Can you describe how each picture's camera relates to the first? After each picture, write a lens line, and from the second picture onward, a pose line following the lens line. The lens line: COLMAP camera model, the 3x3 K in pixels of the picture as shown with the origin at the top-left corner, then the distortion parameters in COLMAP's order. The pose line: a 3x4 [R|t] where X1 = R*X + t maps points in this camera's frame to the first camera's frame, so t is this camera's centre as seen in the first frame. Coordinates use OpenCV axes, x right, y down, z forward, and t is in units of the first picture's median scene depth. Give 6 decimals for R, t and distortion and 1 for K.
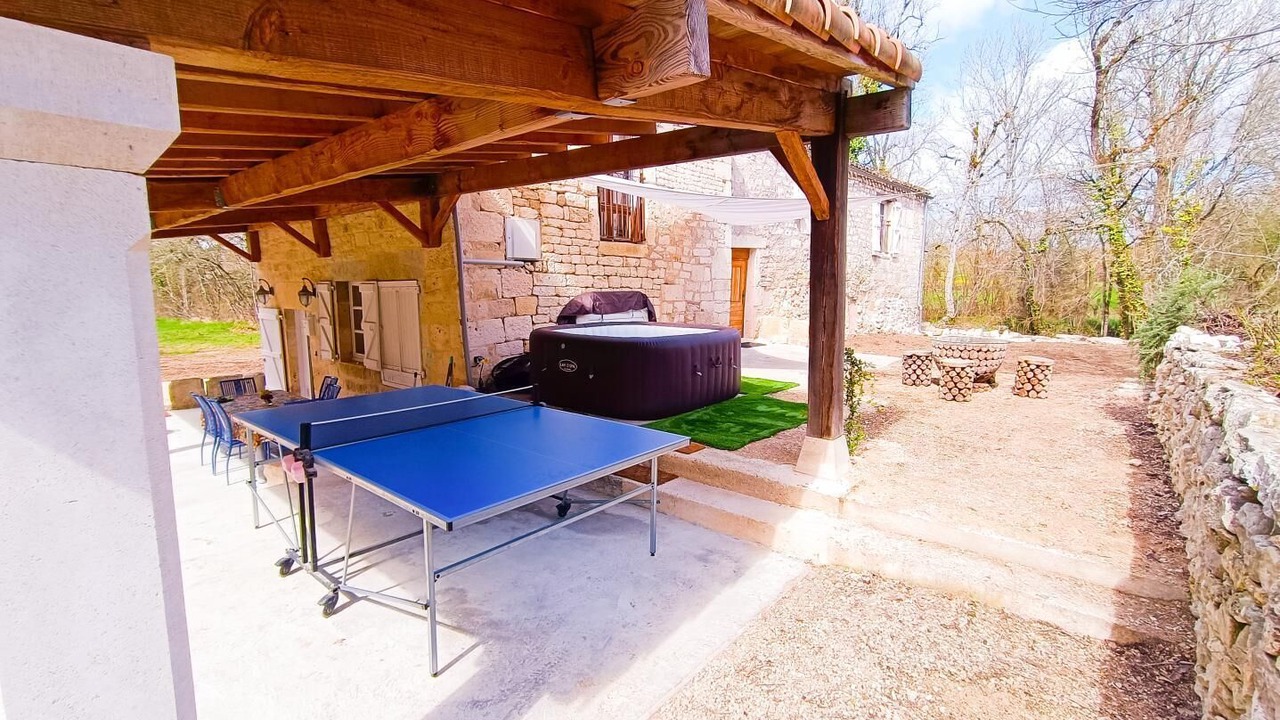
lens RADIAL K [[577.7, 0, 638.3], [0, 577.7, 359.2], [0, 0, 1]] dist [-0.015281, 0.004382]
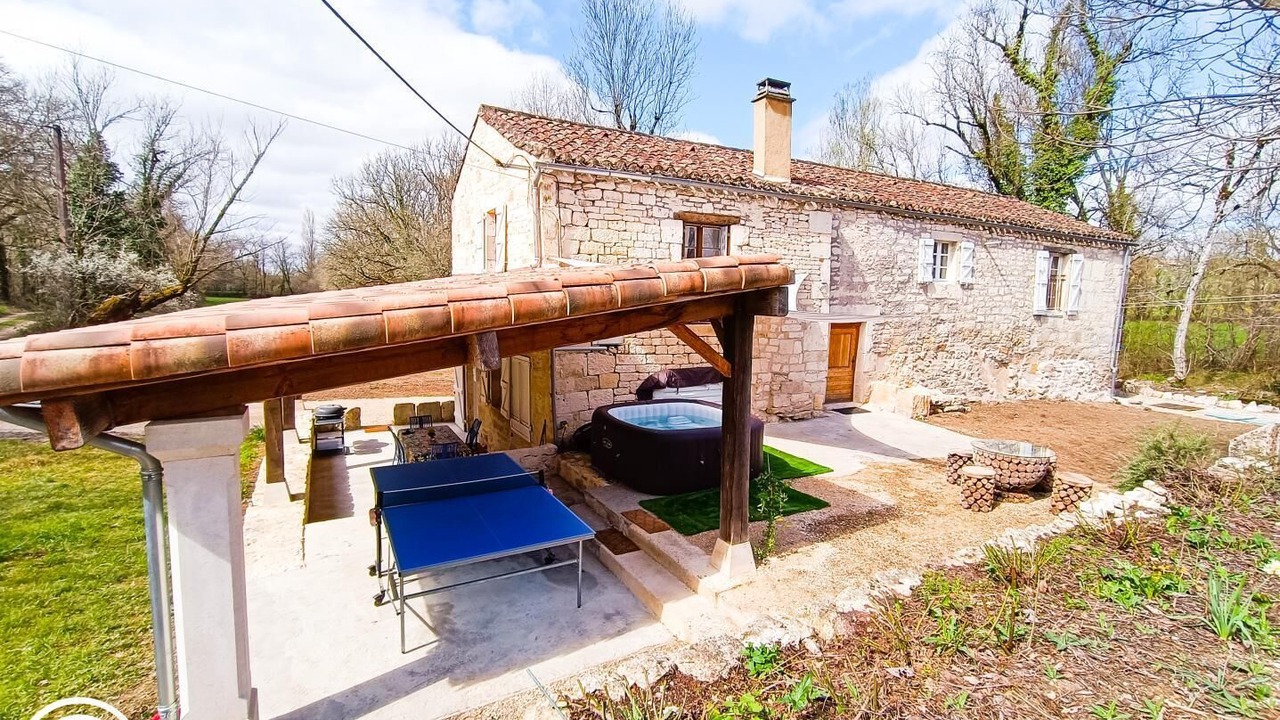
lens RADIAL K [[577.7, 0, 642.4], [0, 577.7, 354.8], [0, 0, 1]] dist [-0.015281, 0.004382]
pose [[0.937842, 0.055592, -0.342582, 0.323135], [-0.065386, 0.997714, -0.017097, -0.141872], [0.340848, 0.038435, 0.939332, -0.167278]]
